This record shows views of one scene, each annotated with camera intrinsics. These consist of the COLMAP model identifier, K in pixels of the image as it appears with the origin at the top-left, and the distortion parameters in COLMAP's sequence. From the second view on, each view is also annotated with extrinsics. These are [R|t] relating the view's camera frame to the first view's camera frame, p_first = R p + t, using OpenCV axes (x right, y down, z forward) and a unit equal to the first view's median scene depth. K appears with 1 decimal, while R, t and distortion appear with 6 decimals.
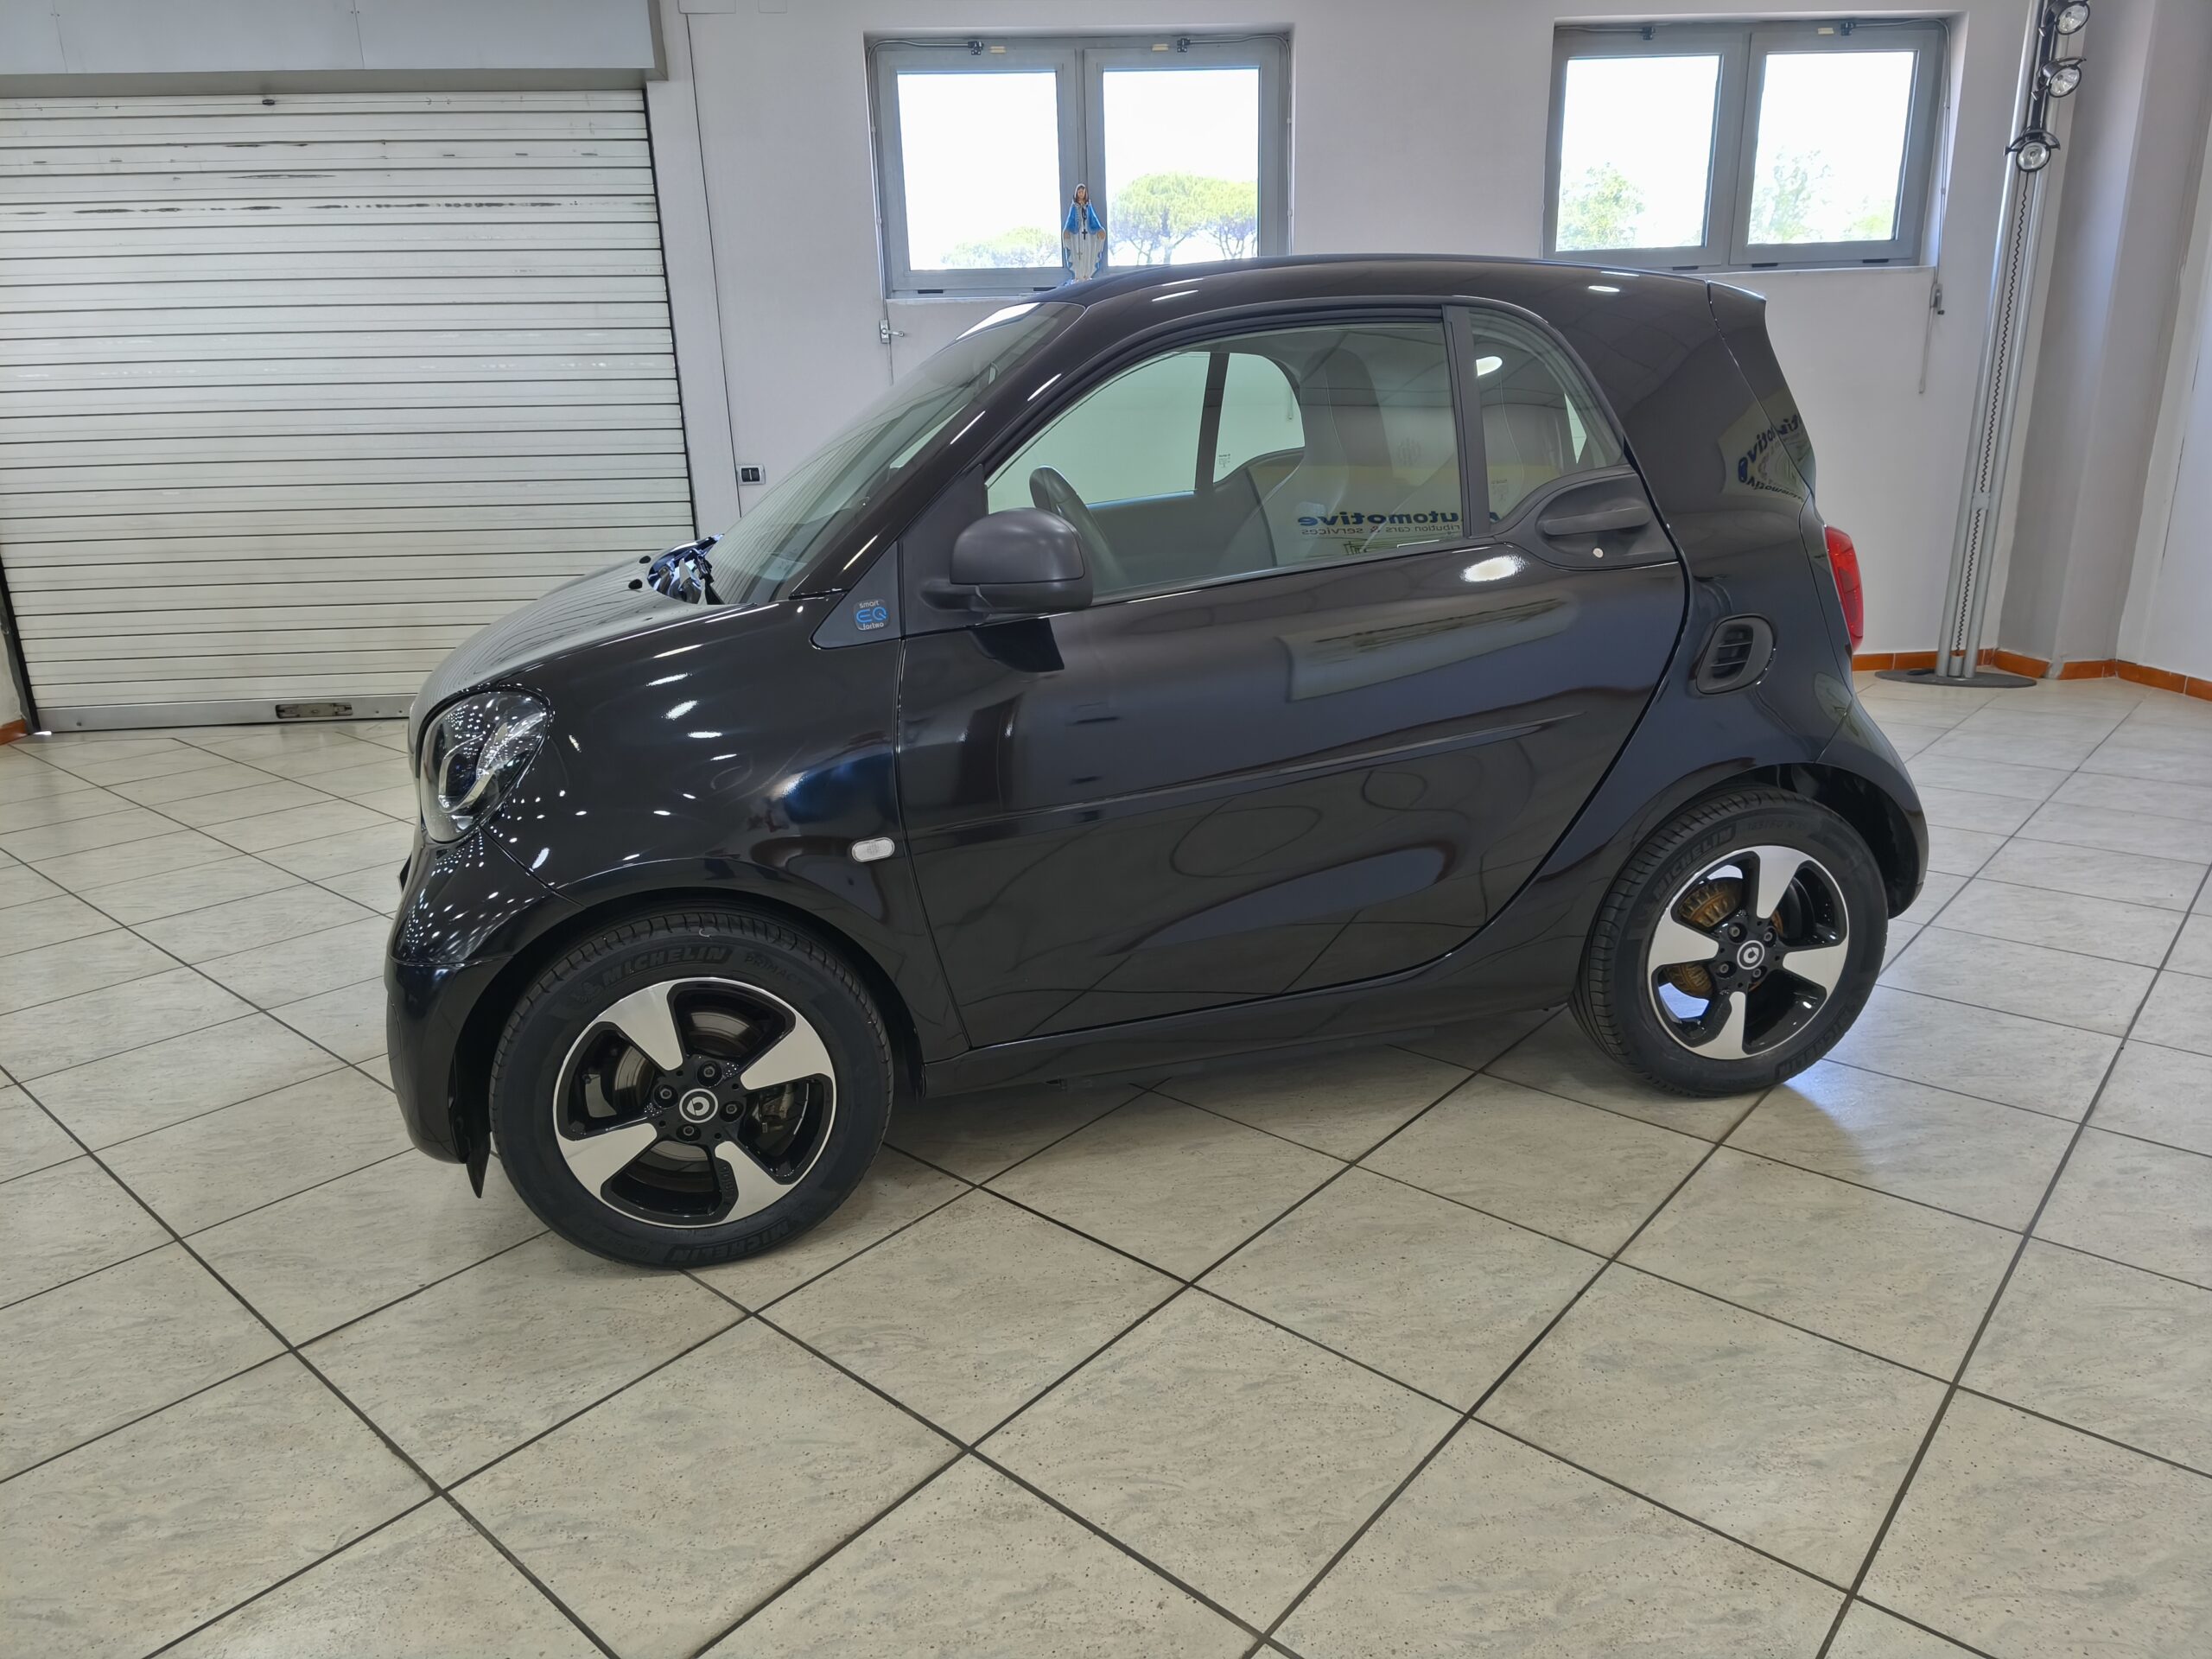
lens RADIAL K [[1463.6, 0, 1100.5], [0, 1463.6, 827.1], [0, 0, 1]] dist [0.017600, -0.008217]
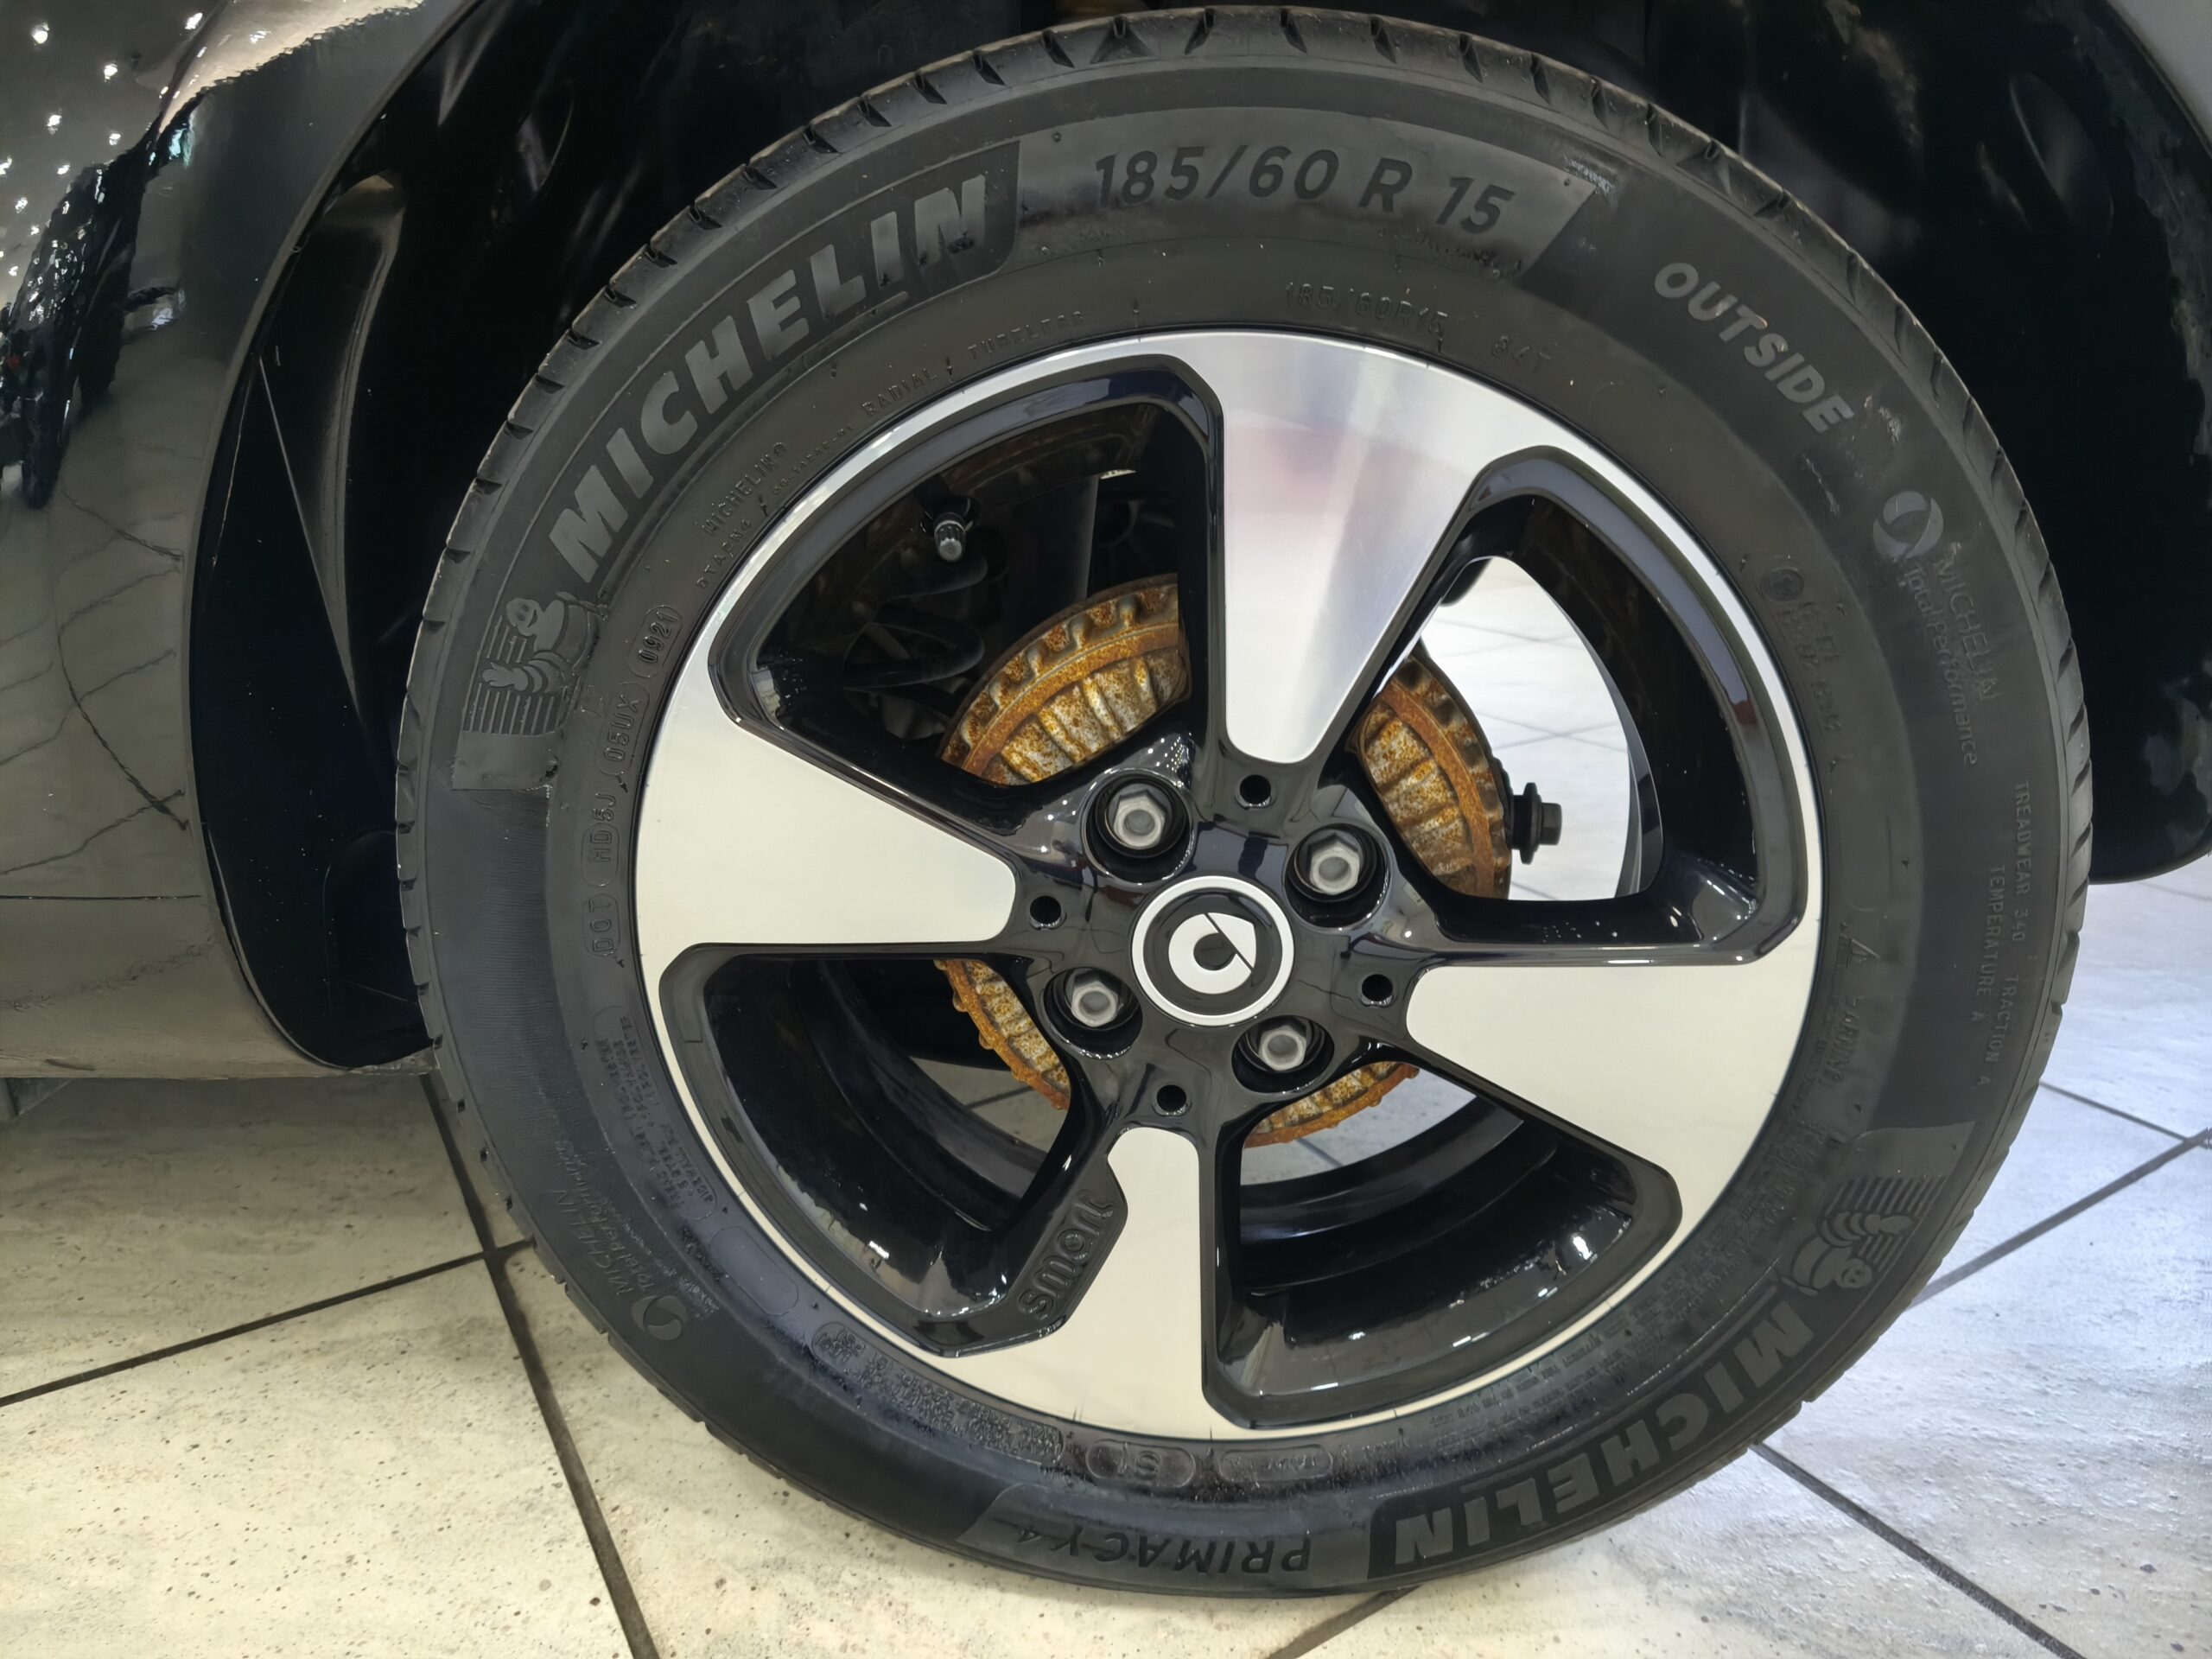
lens RADIAL K [[1463.6, 0, 1110.1], [0, 1463.6, 827.9], [0, 0, 1]] dist [0.017600, -0.008217]
pose [[0.955487, 0.101453, -0.277040, 0.481443], [-0.093125, 0.994721, 0.043092, 0.063997], [0.279949, -0.015374, 0.959892, 0.812771]]
